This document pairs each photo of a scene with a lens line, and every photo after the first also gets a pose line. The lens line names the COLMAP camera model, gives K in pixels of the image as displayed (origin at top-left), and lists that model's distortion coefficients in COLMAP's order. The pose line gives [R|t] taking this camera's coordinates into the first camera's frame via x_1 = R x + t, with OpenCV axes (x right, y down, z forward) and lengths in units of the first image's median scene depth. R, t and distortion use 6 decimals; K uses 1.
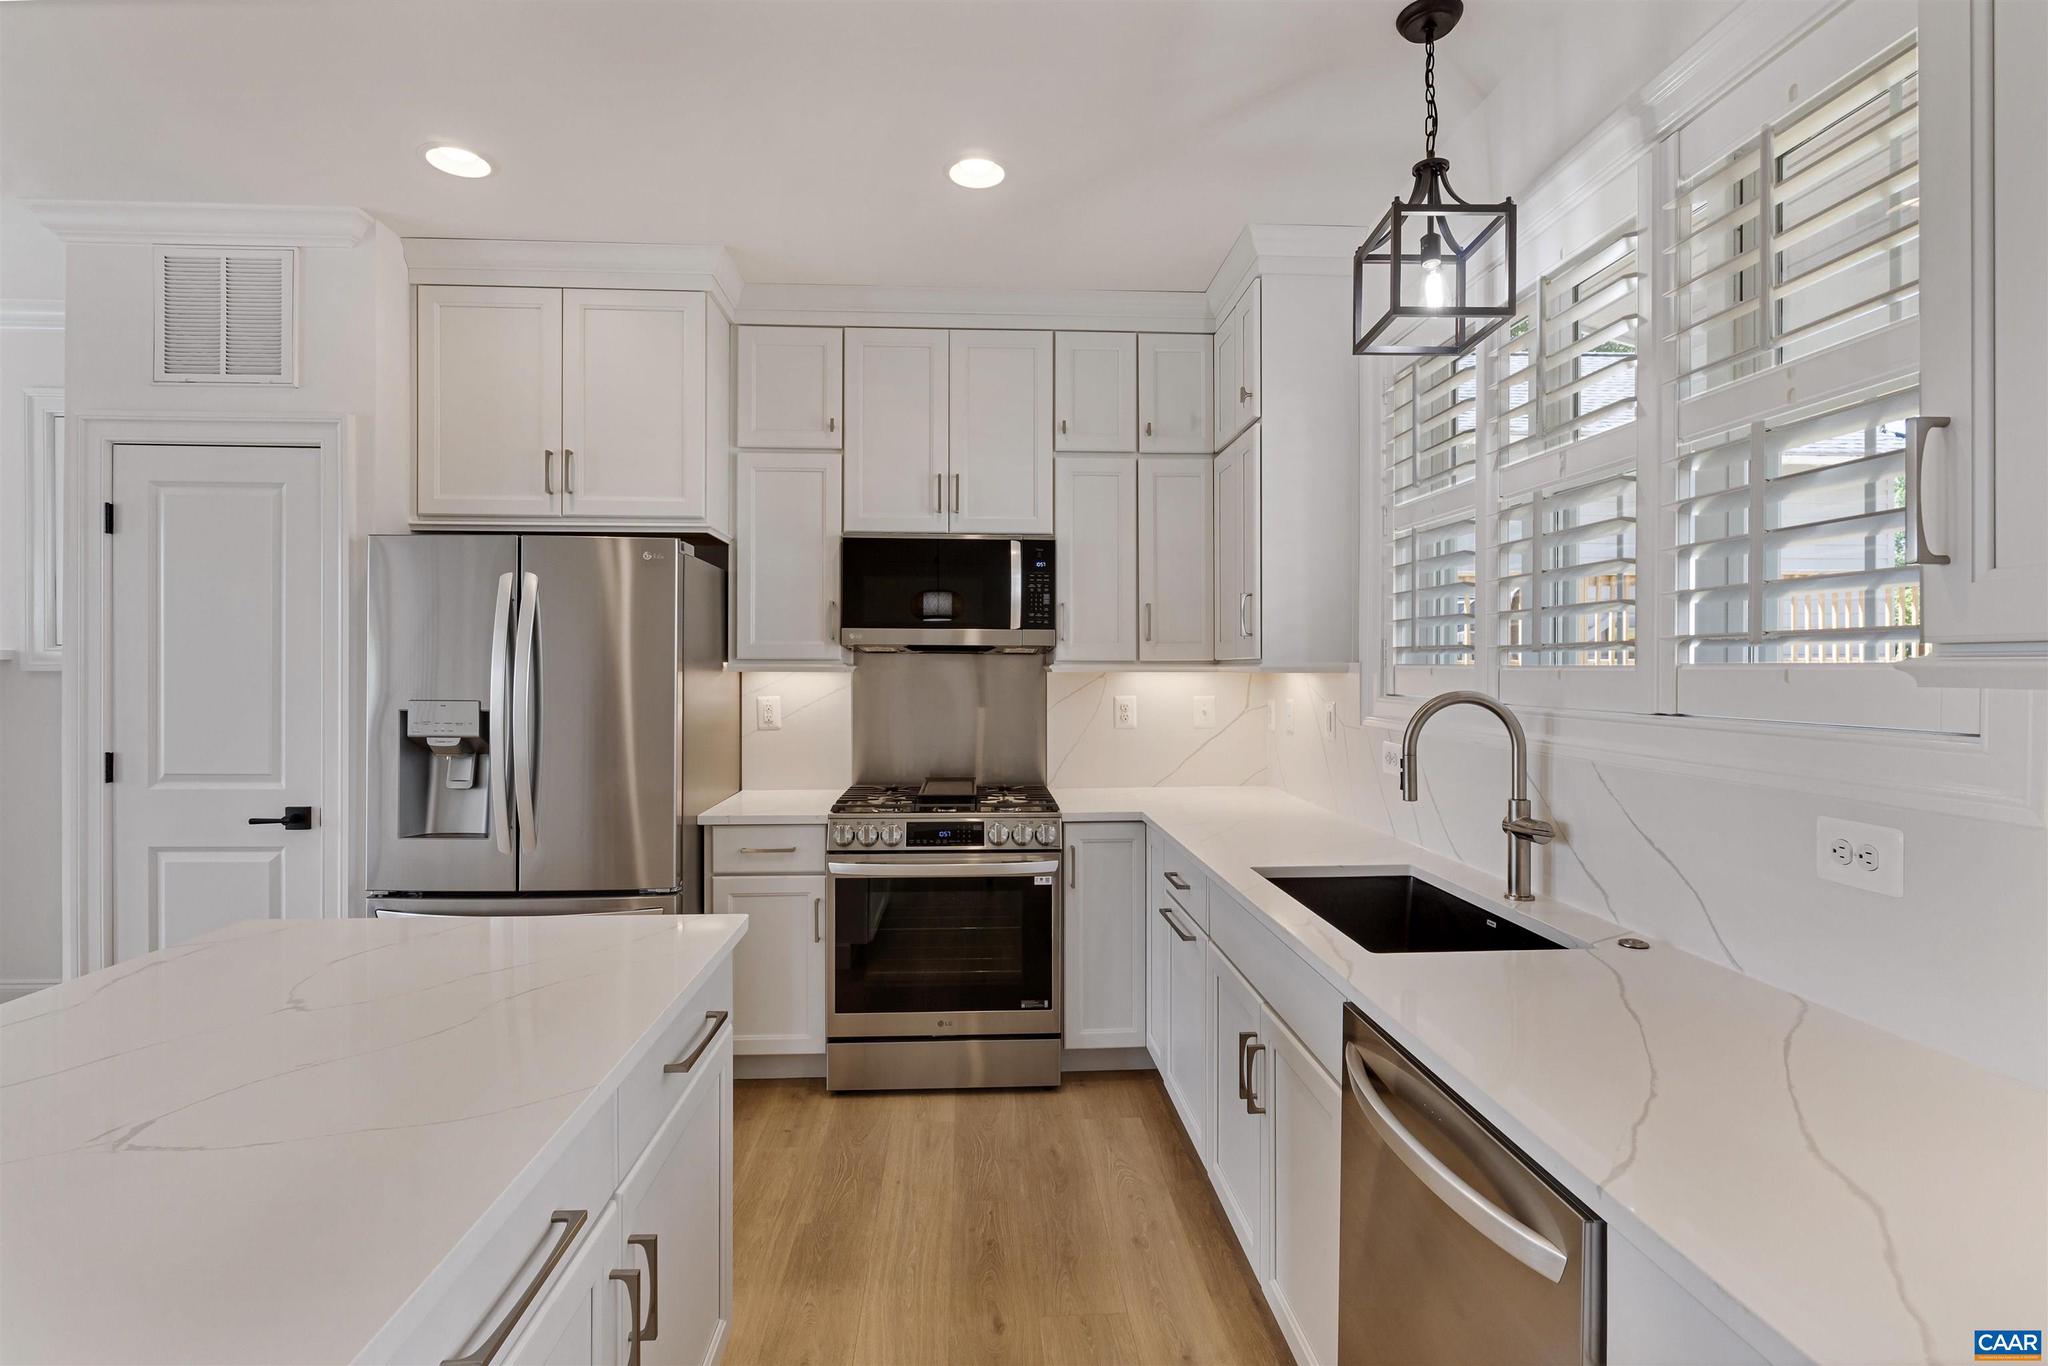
lens RADIAL K [[976.9, 0, 1015.6], [0, 976.9, 668.9], [0, 0, 1]] dist [-0.000427, 0.000422]
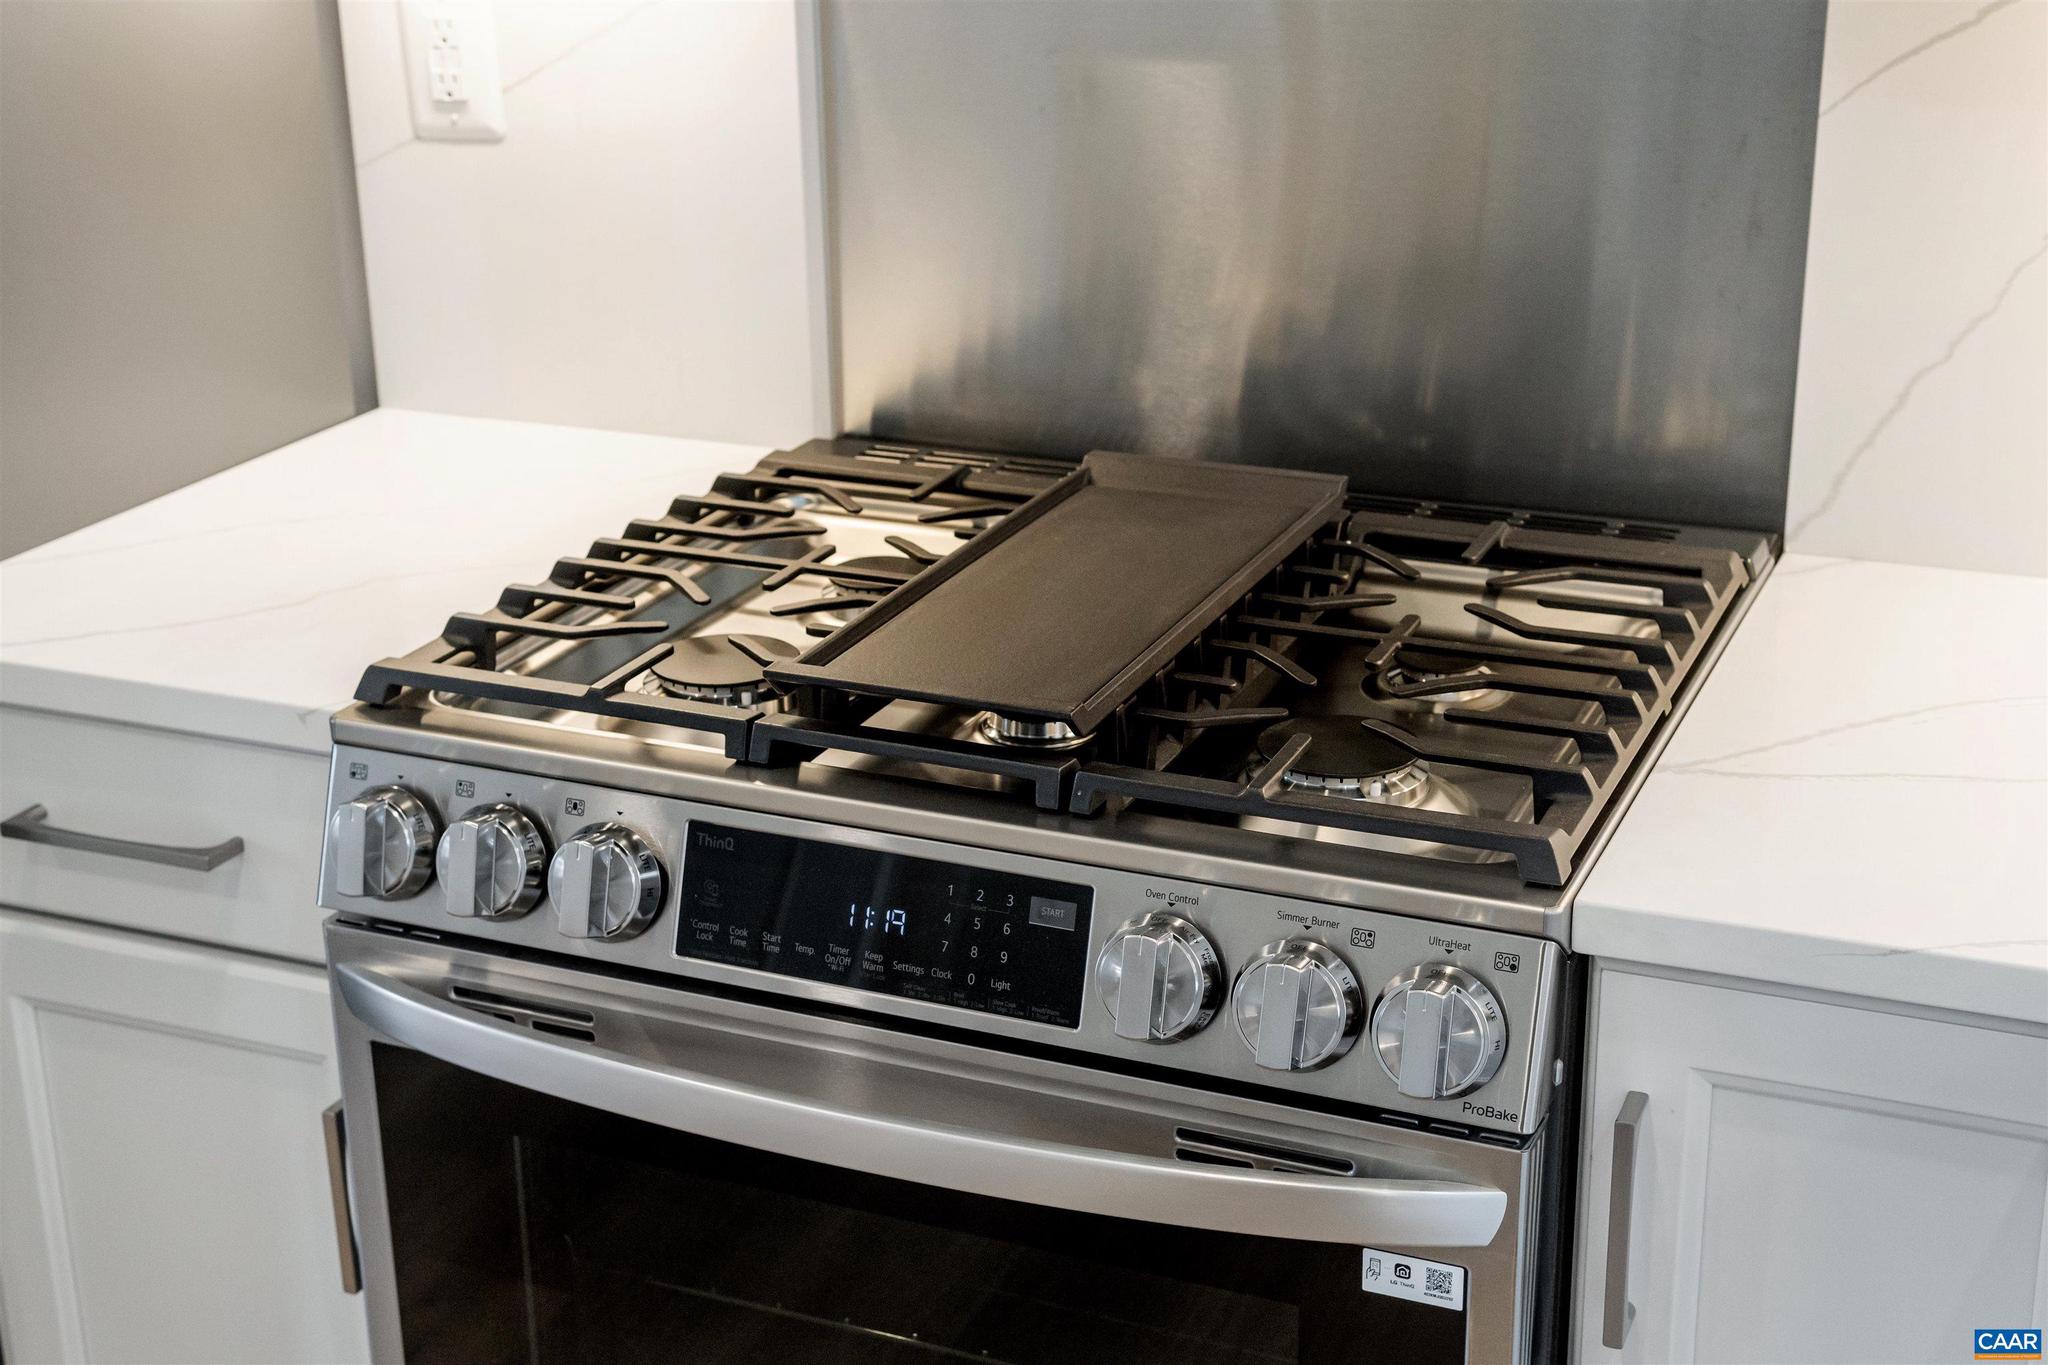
lens RADIAL K [[2785.5, 0, 1025.4], [0, 2785.5, 682.9], [0, 0, 1]] dist [-0.002426, 0.000000]
pose [[0.898702, 0.135129, -0.417224, 0.161326], [0.017417, 0.939600, 0.341831, -0.040908], [0.438215, -0.314470, 0.842067, 0.653244]]
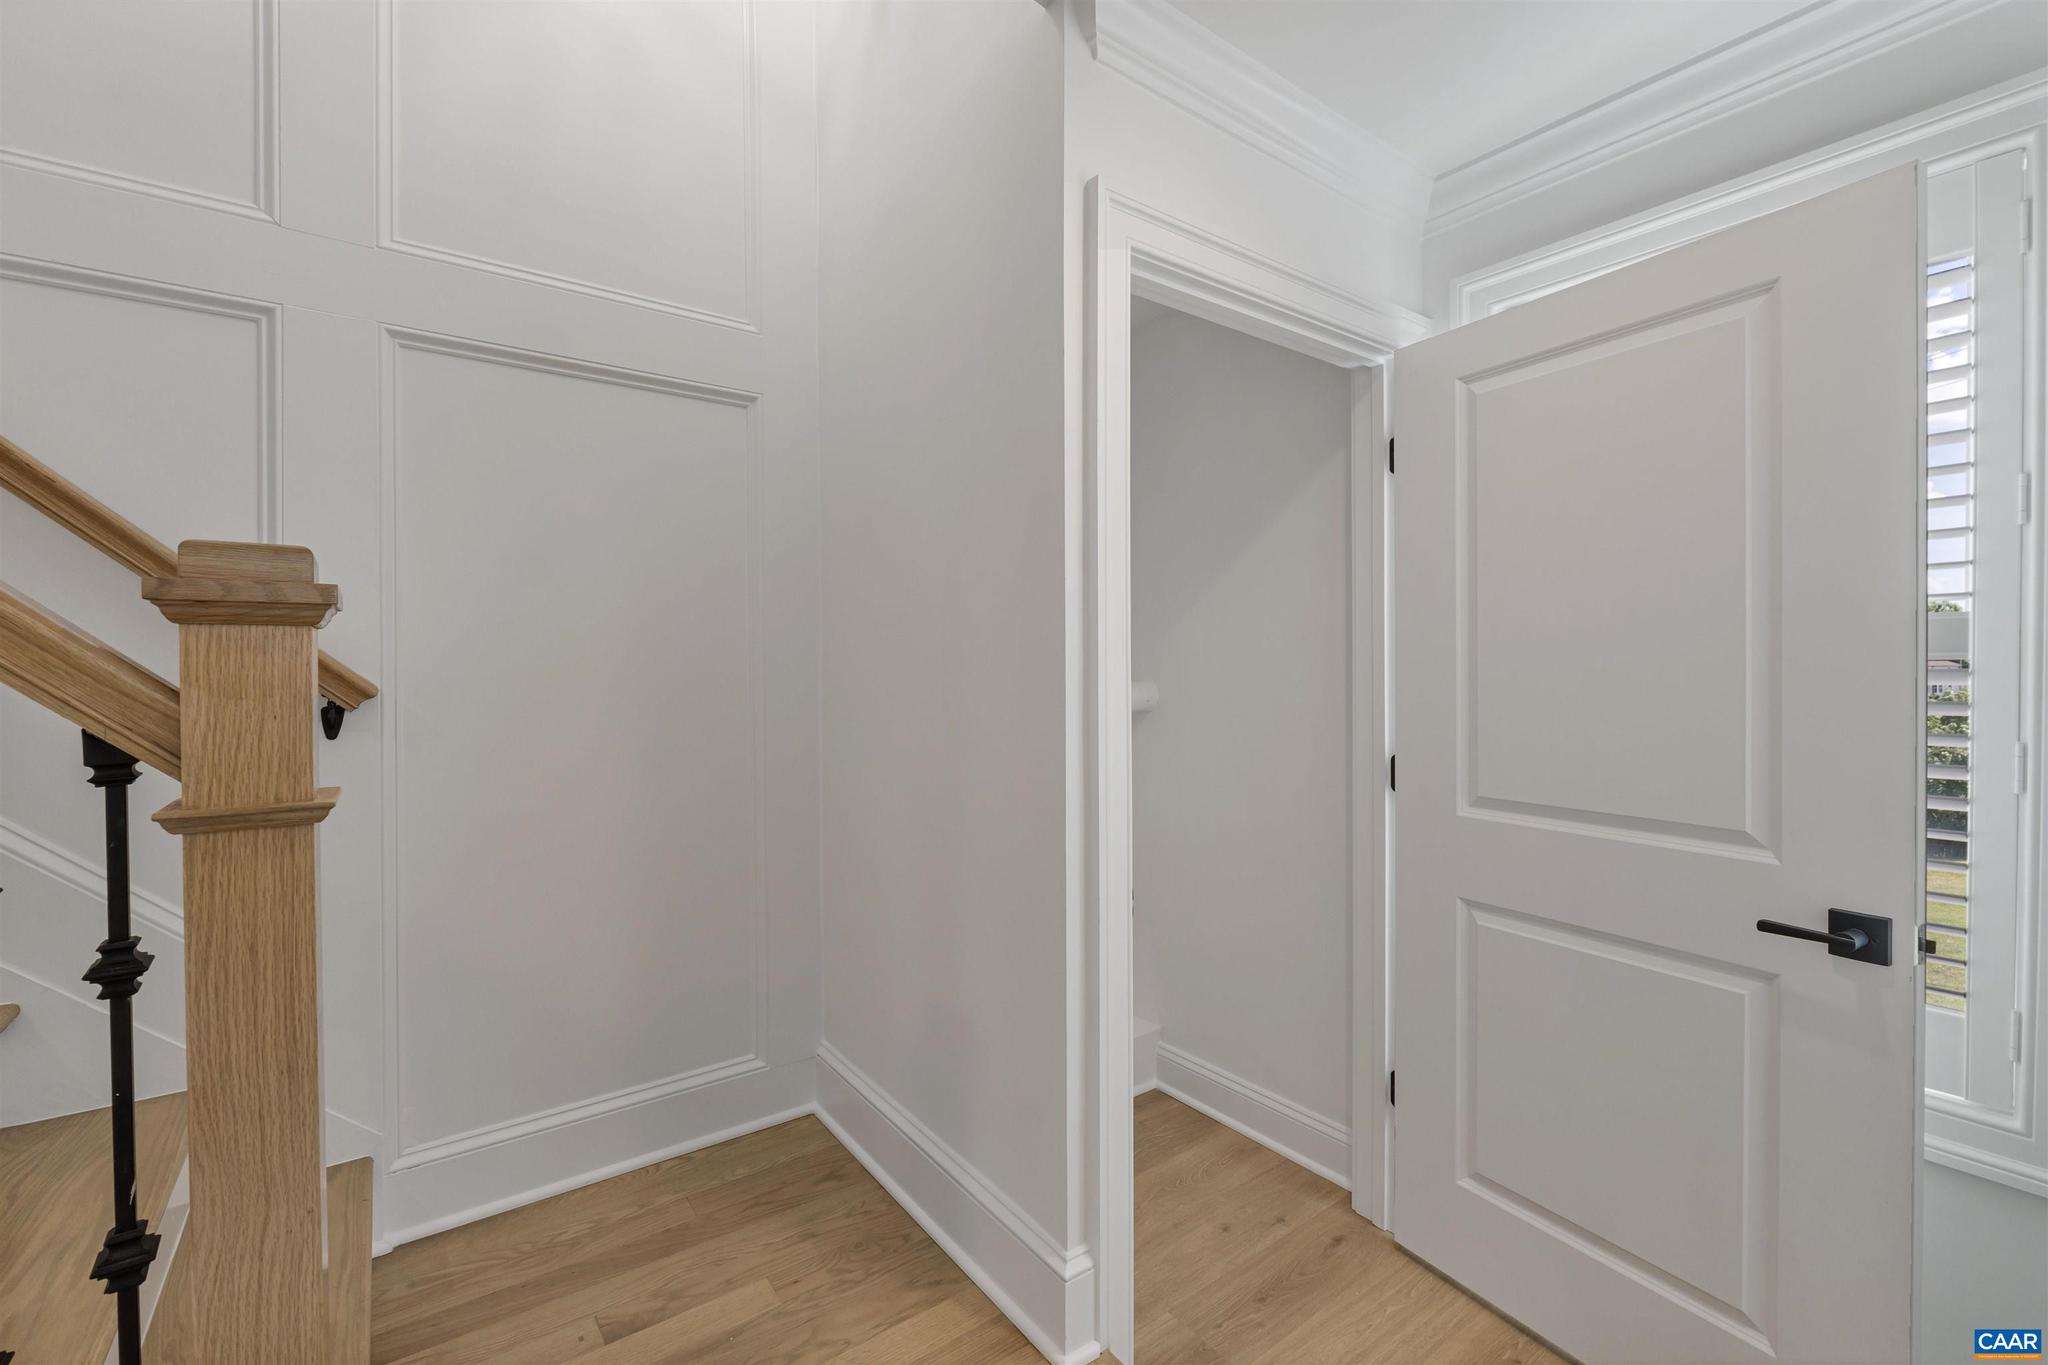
lens RADIAL K [[873.5, 0, 1027.0], [0, 873.5, 674.6], [0, 0, 1]] dist [-0.006509, -0.001202]
pose [[0.552647, 0.000941, -0.833415, -0.602929], [0.007321, 0.999955, 0.005984, 0.016614], [0.833383, -0.009408, 0.552616, 0.414225]]
